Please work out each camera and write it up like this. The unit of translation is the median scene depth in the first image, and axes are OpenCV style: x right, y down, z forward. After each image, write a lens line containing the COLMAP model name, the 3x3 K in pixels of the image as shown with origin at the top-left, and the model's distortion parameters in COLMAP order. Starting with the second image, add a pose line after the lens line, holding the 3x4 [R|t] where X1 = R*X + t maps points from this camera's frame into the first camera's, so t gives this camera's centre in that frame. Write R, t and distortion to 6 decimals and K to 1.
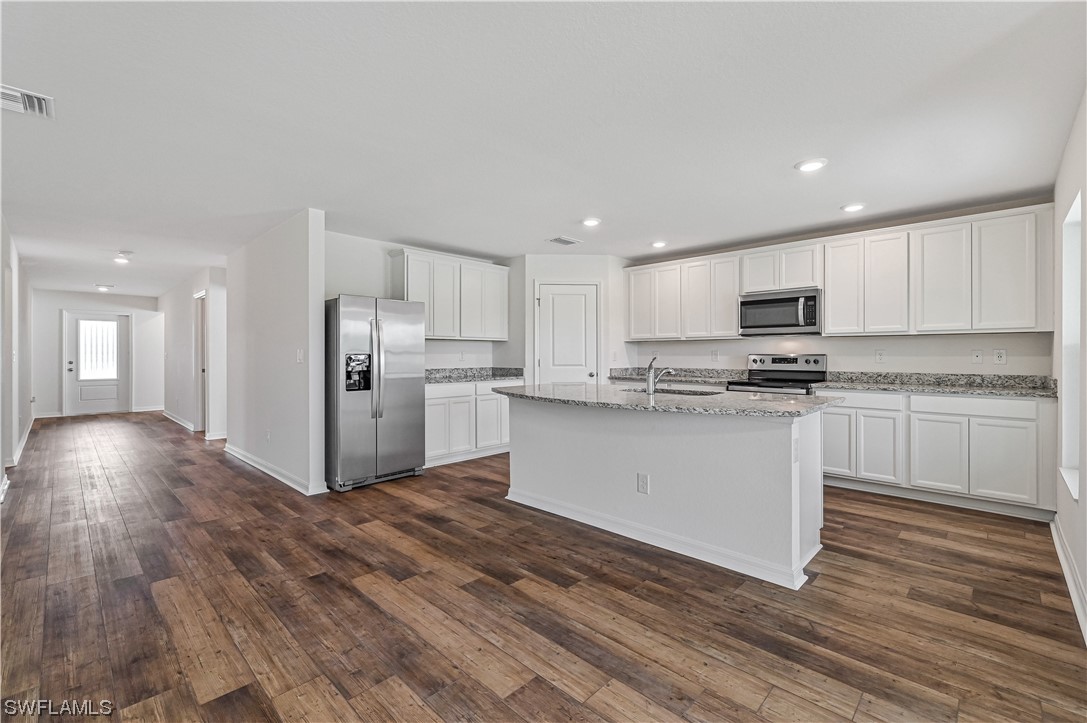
lens RADIAL K [[469.1, 0, 546.5], [0, 469.1, 359.1], [0, 0, 1]] dist [0.000622, 0.001876]
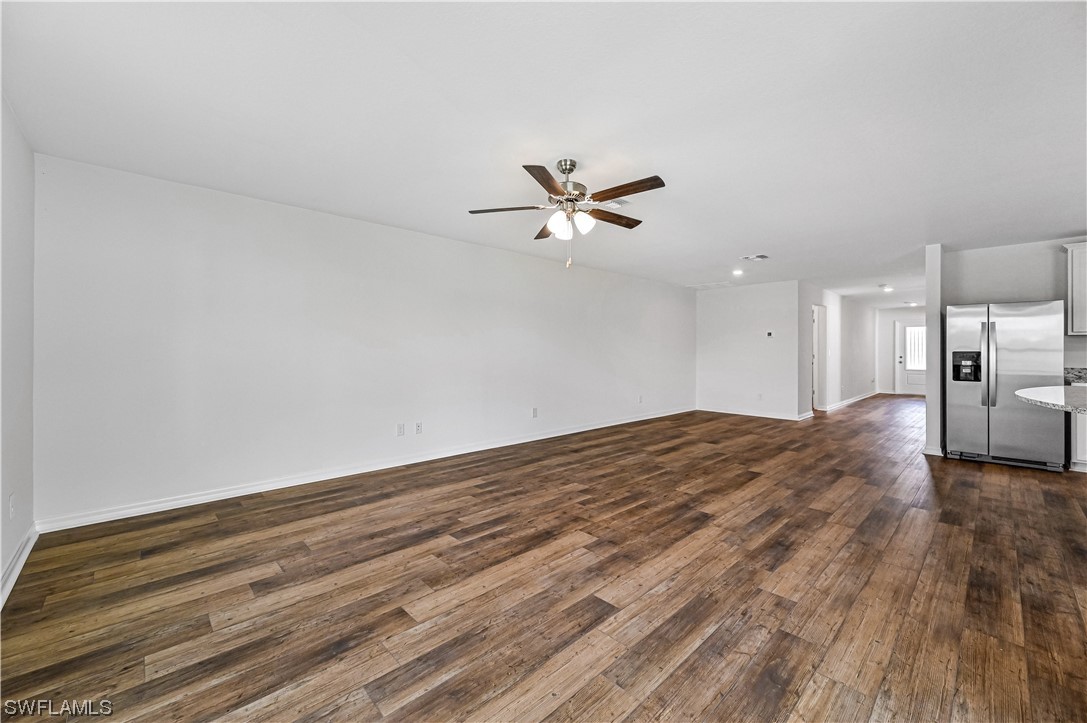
lens RADIAL K [[431.4, 0, 551.8], [0, 431.4, 354.4], [0, 0, 1]] dist [-0.001374, 0.000327]
pose [[-0.030439, 0.008585, -0.999500, 0.803691], [-0.011550, 0.999893, 0.008940, -0.000525], [0.999470, 0.011817, -0.030336, -0.061732]]
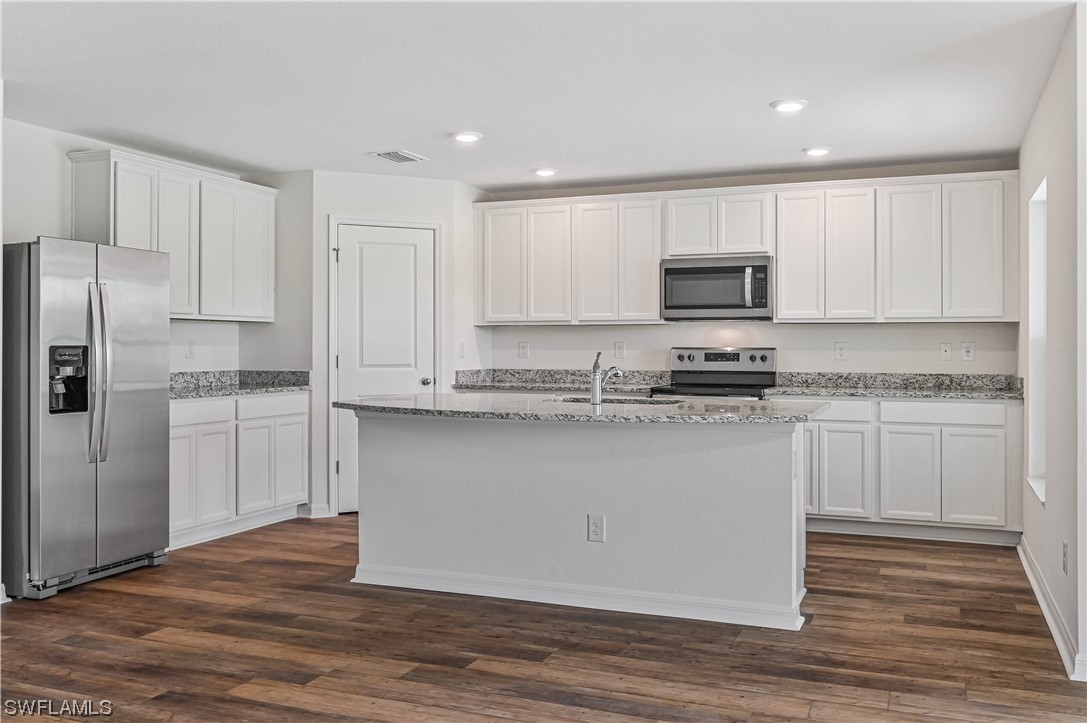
lens RADIAL K [[953.9, 0, 544.0], [0, 953.9, 353.4], [0, 0, 1]] dist [-0.007191, 0.016227]
pose [[0.930002, 0.000377, 0.367554, -0.306895], [0.000457, 0.999998, -0.002183, 0.001106], [-0.367554, 0.002198, 0.930000, -0.247564]]
